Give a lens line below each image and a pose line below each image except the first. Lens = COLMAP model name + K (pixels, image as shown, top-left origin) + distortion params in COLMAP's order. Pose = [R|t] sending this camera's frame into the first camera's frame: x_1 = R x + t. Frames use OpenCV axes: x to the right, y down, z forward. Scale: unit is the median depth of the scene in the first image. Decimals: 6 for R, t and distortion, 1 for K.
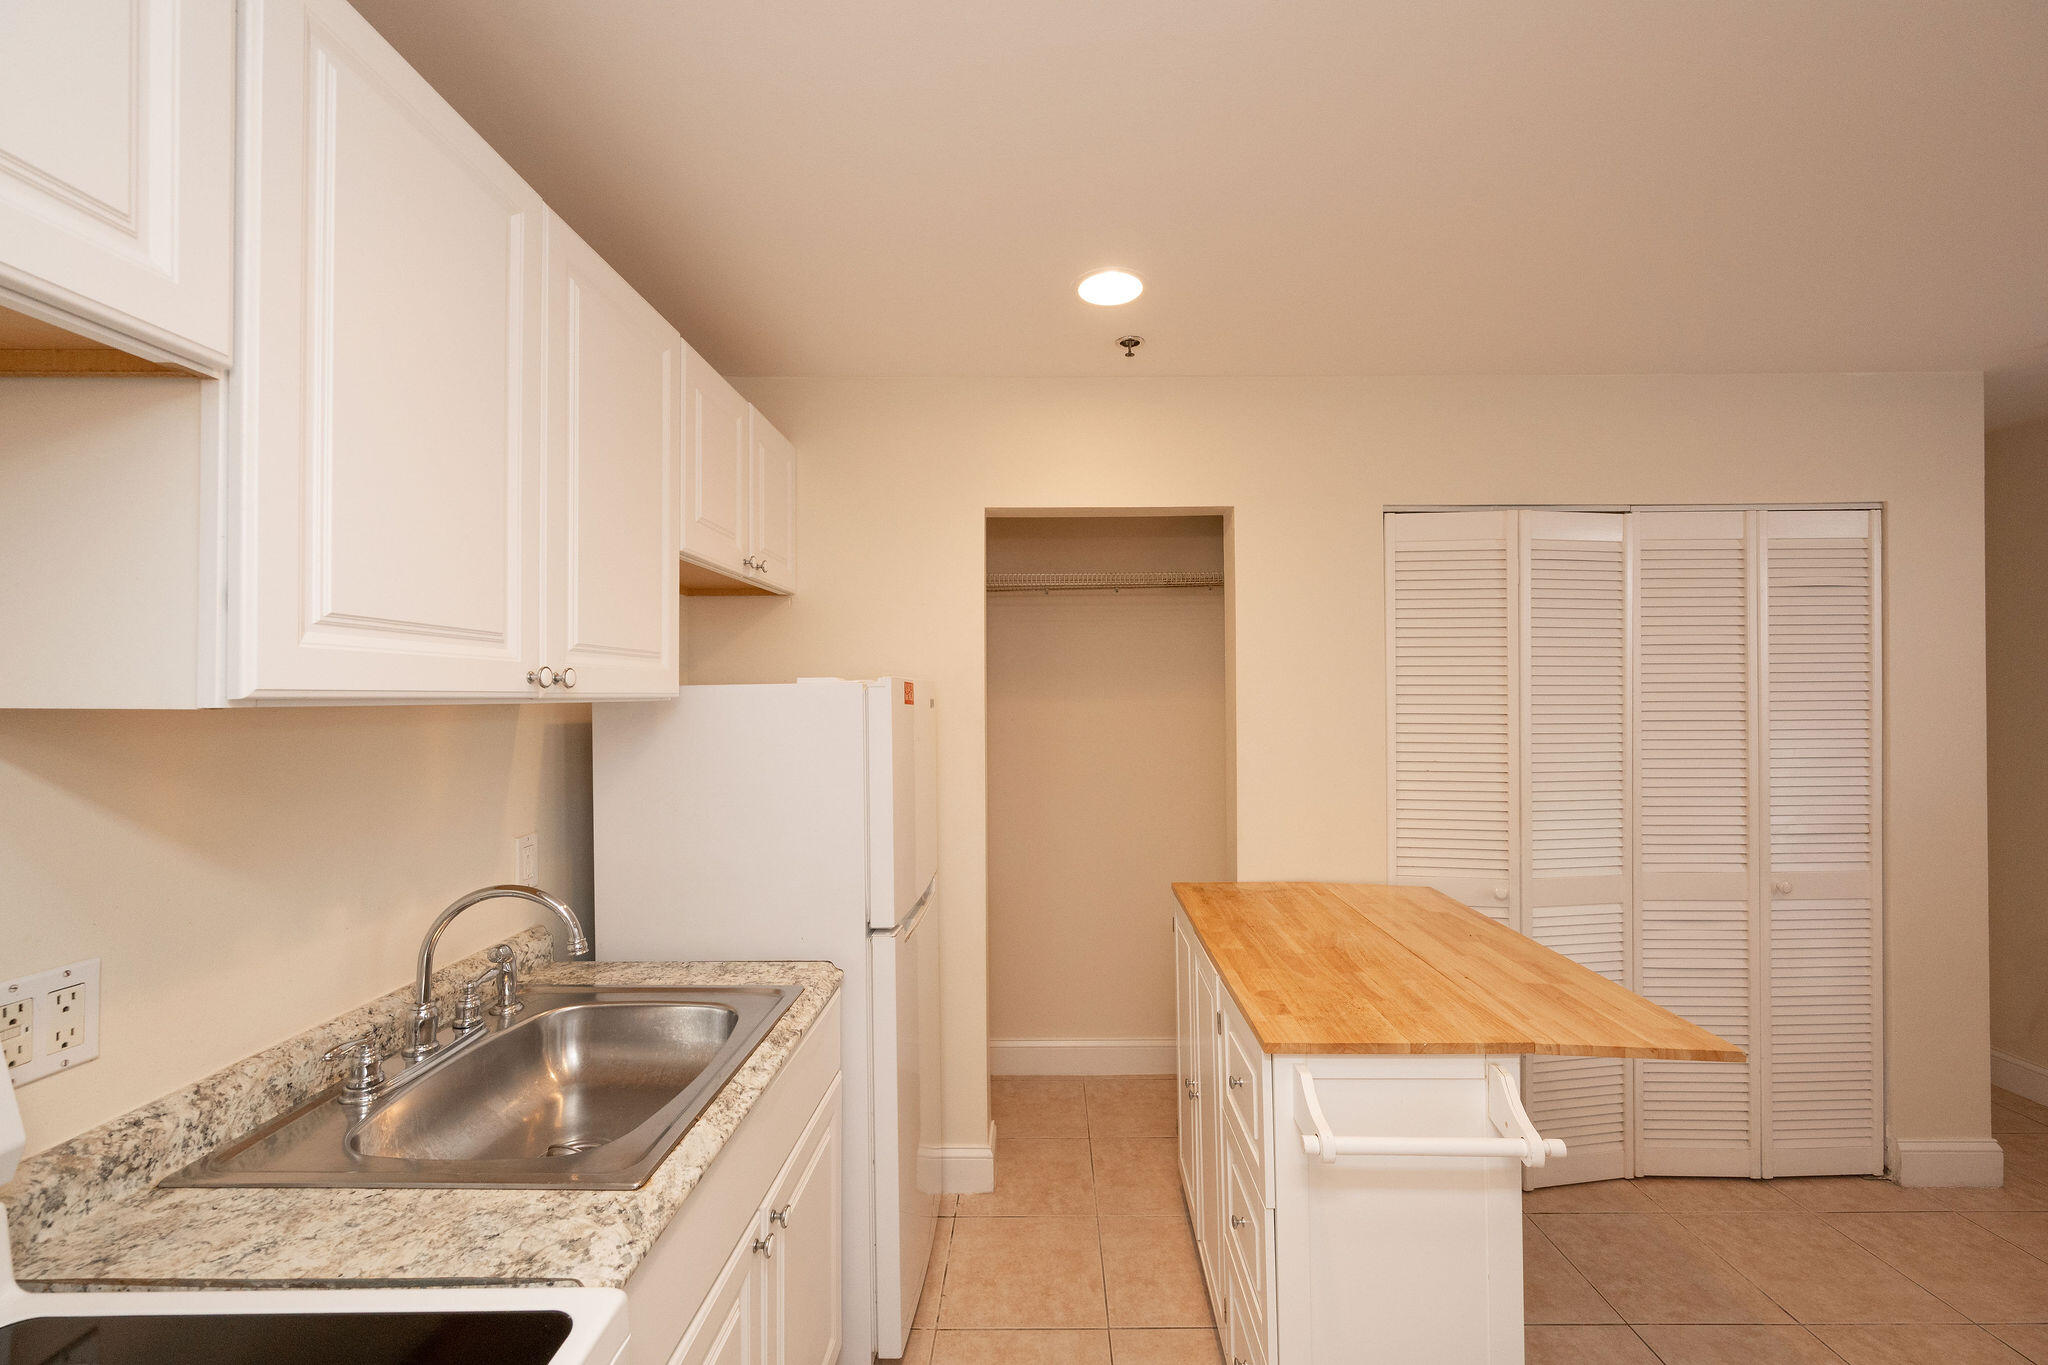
lens RADIAL K [[812.6, 0, 1042.0], [0, 812.6, 691.6], [0, 0, 1]] dist [-0.001895, -0.000068]
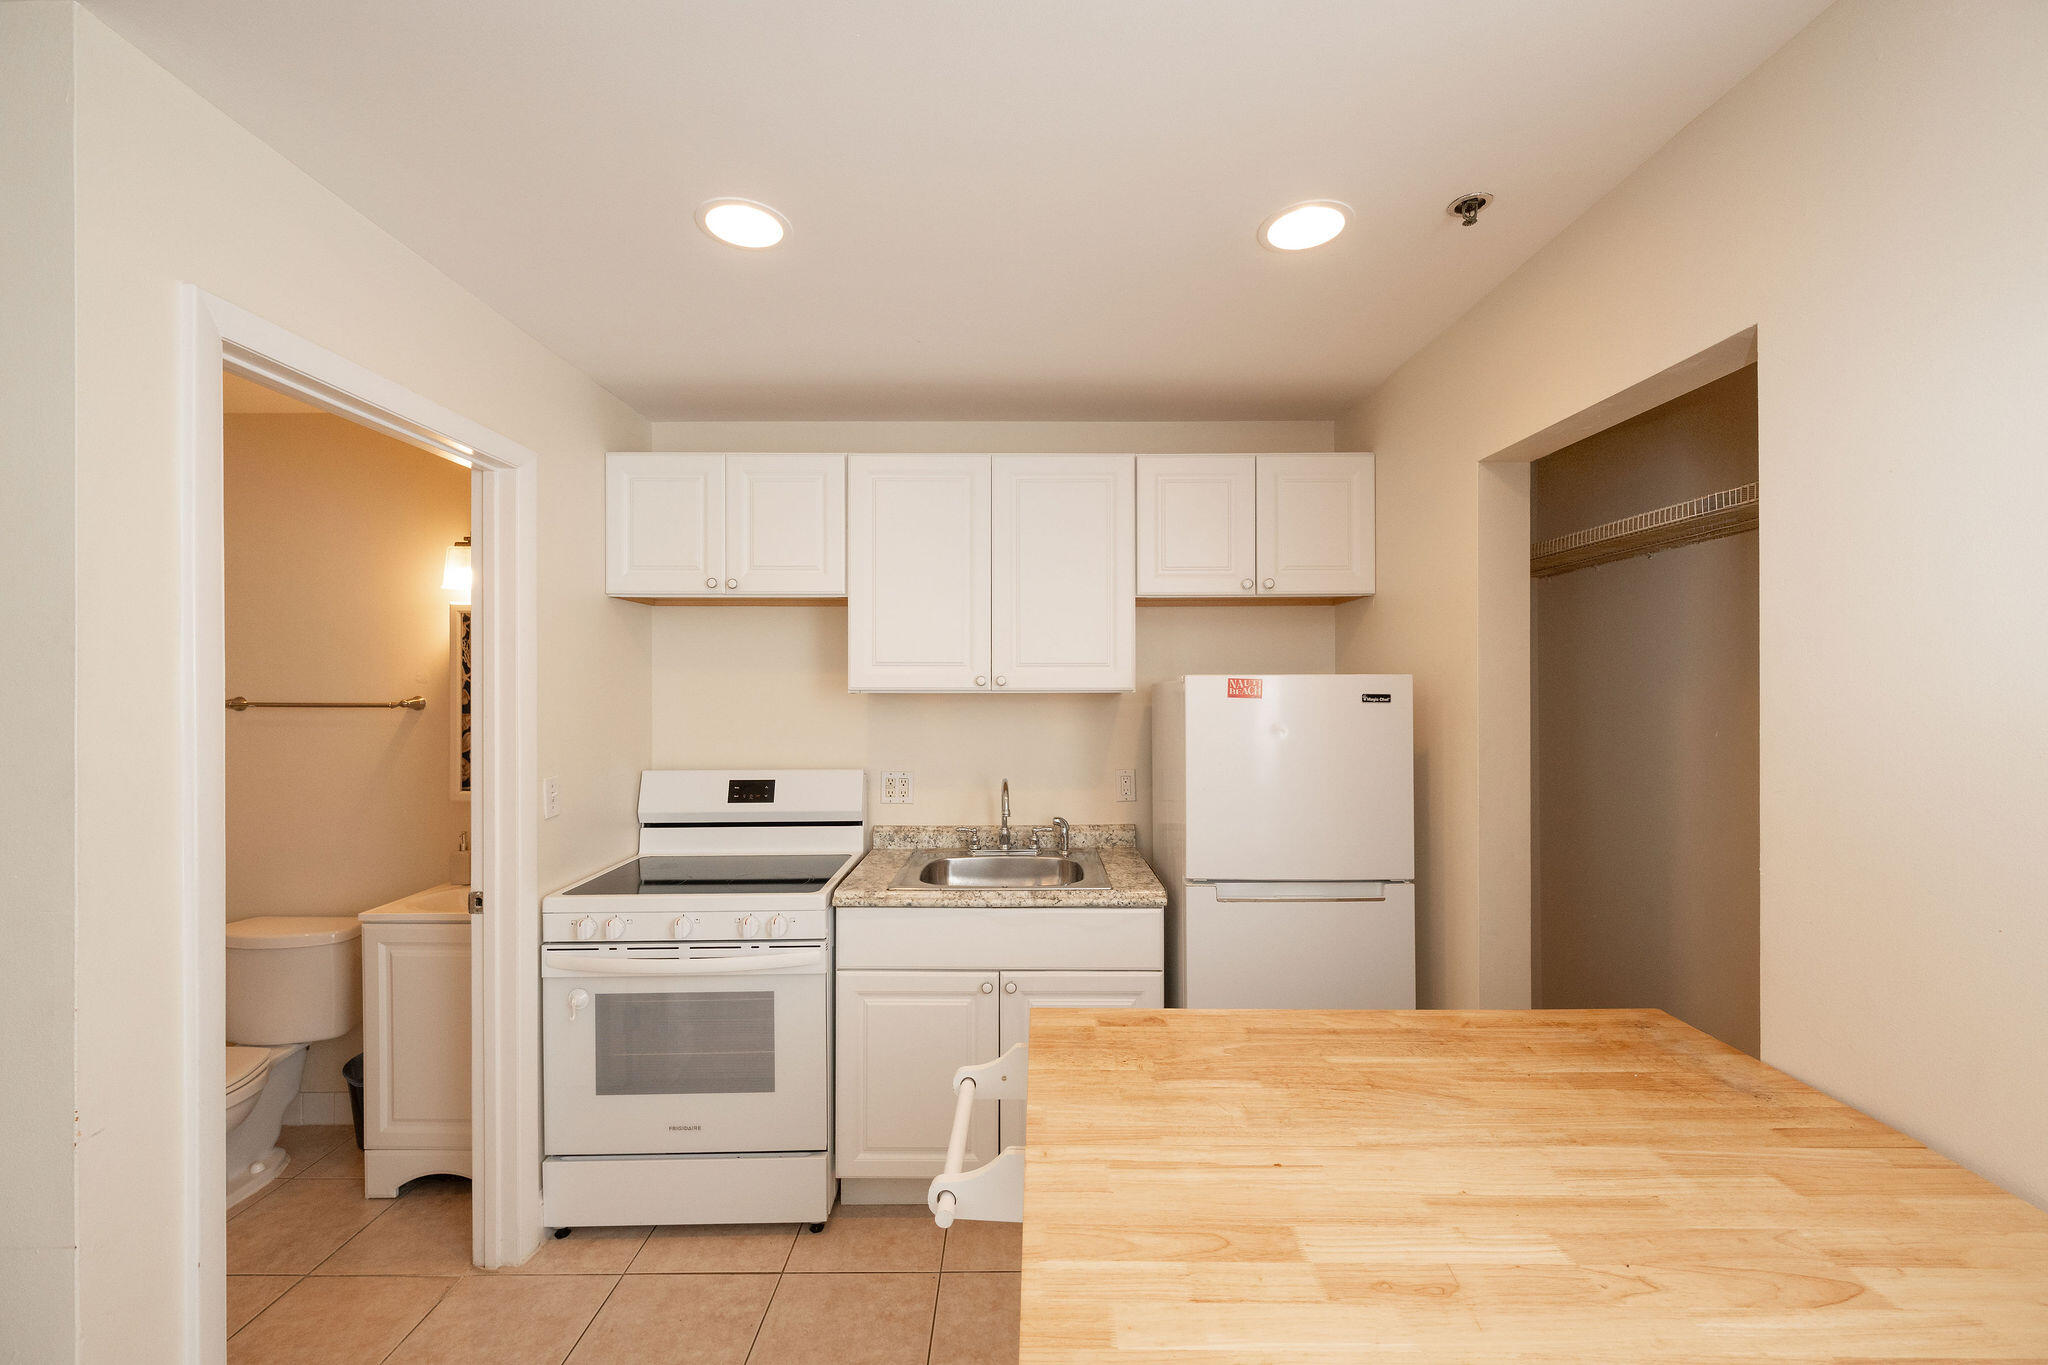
lens RADIAL K [[812.6, 0, 1022.5], [0, 812.6, 686.9], [0, 0, 1]] dist [-0.001895, -0.000068]
pose [[-0.001763, 0.004569, -0.999988, 1.128804], [0.006587, 0.999968, 0.004557, -0.008003], [0.999977, -0.006579, -0.001793, 0.814260]]
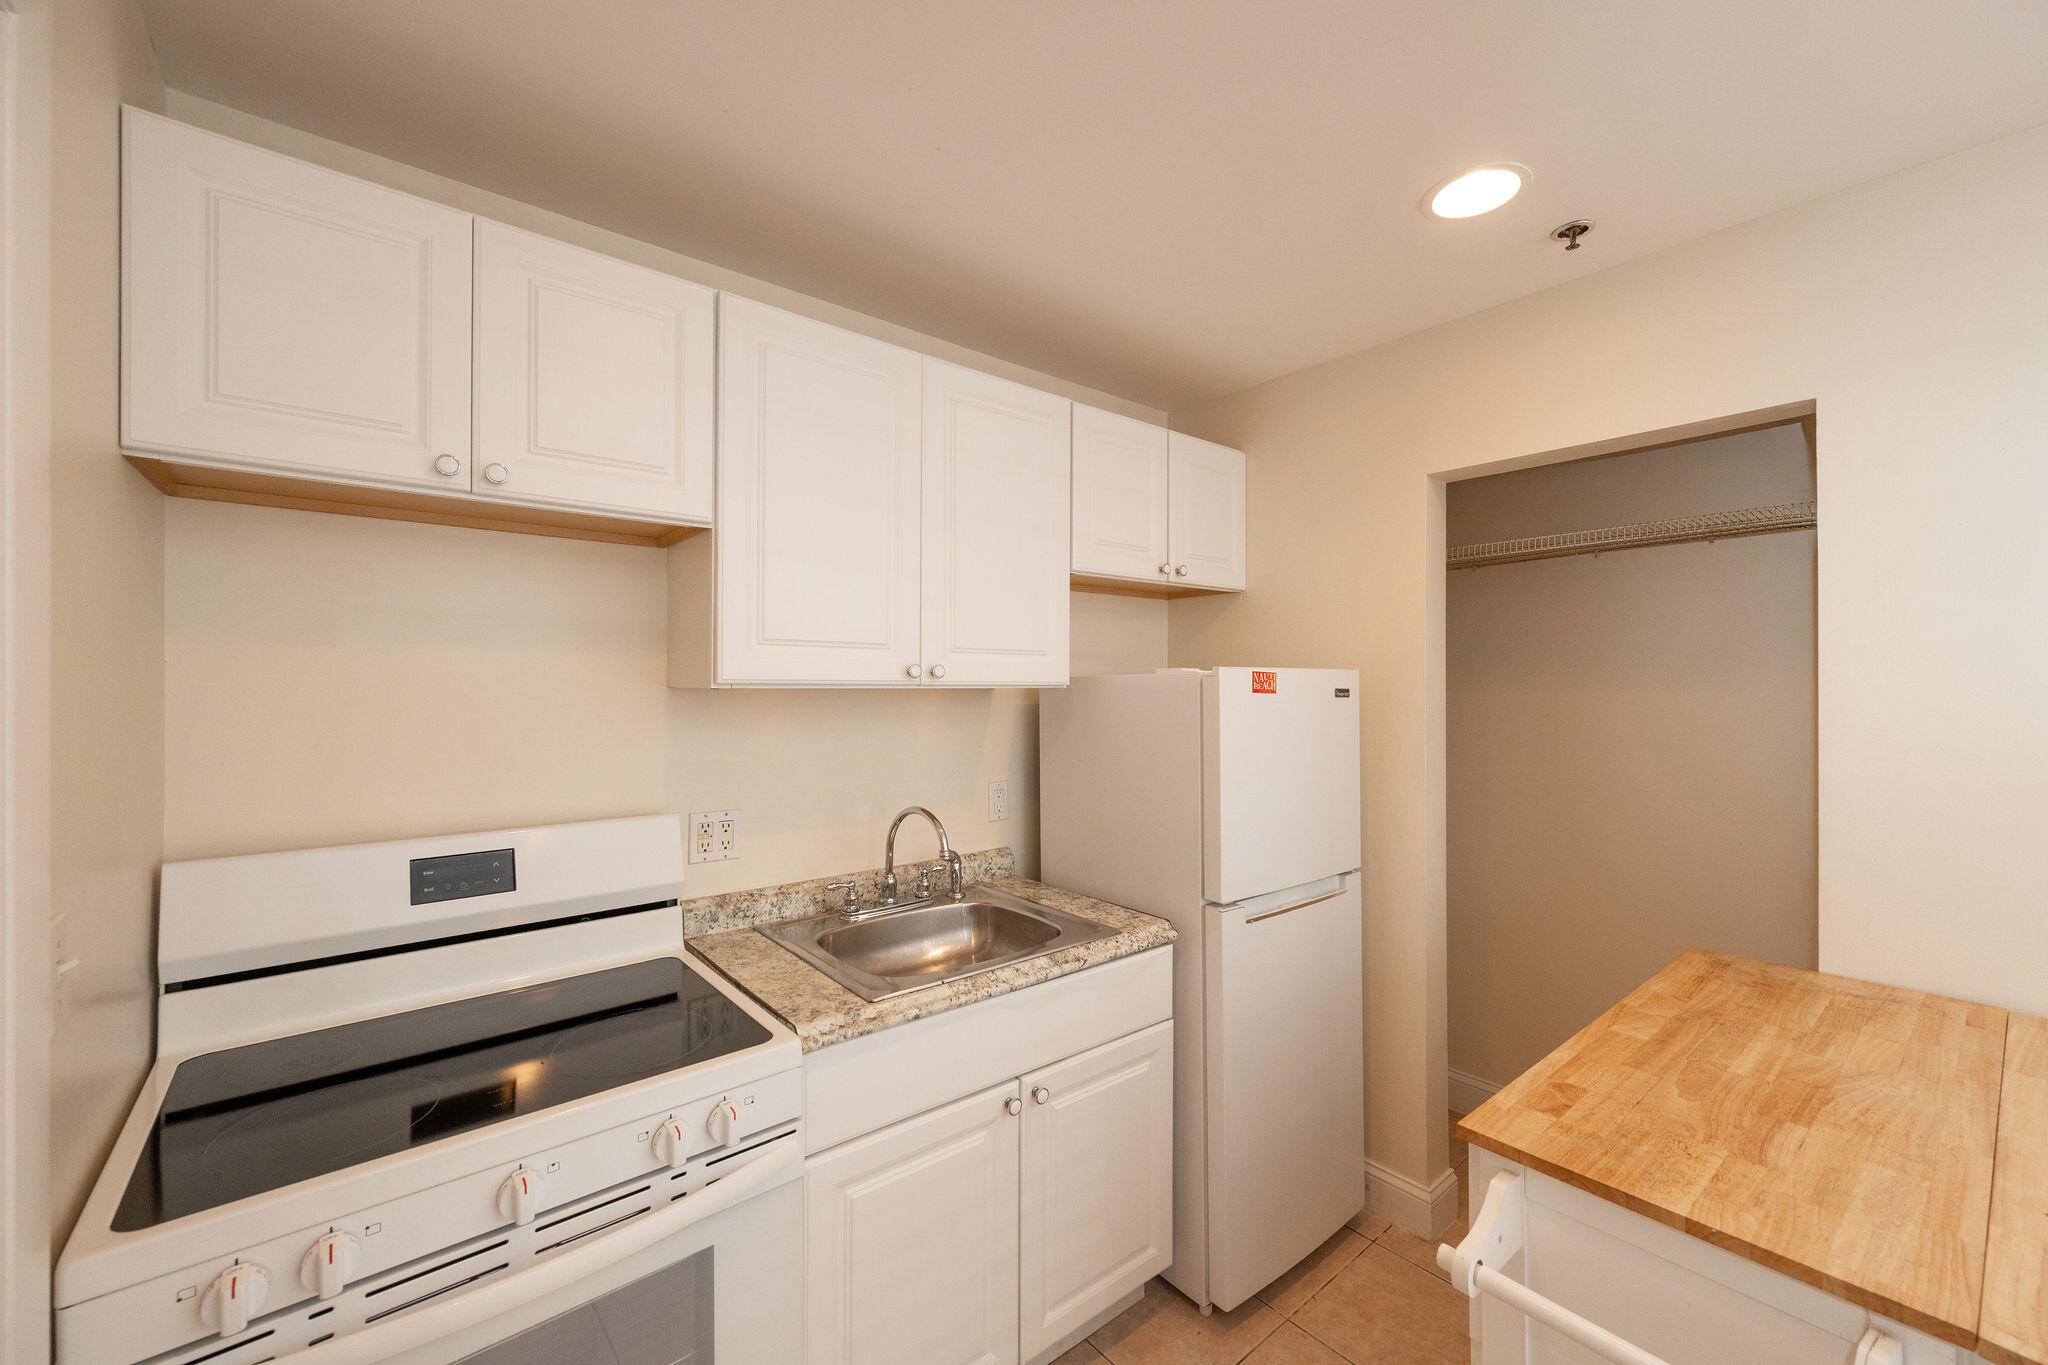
lens RADIAL K [[812.6, 0, 1028.5], [0, 812.6, 684.0], [0, 0, 1]] dist [-0.001895, -0.000068]
pose [[0.638503, 0.005125, -0.769602, 0.504784], [-0.000496, 0.999980, 0.006248, -0.002324], [0.769619, -0.003607, 0.638493, 0.140802]]
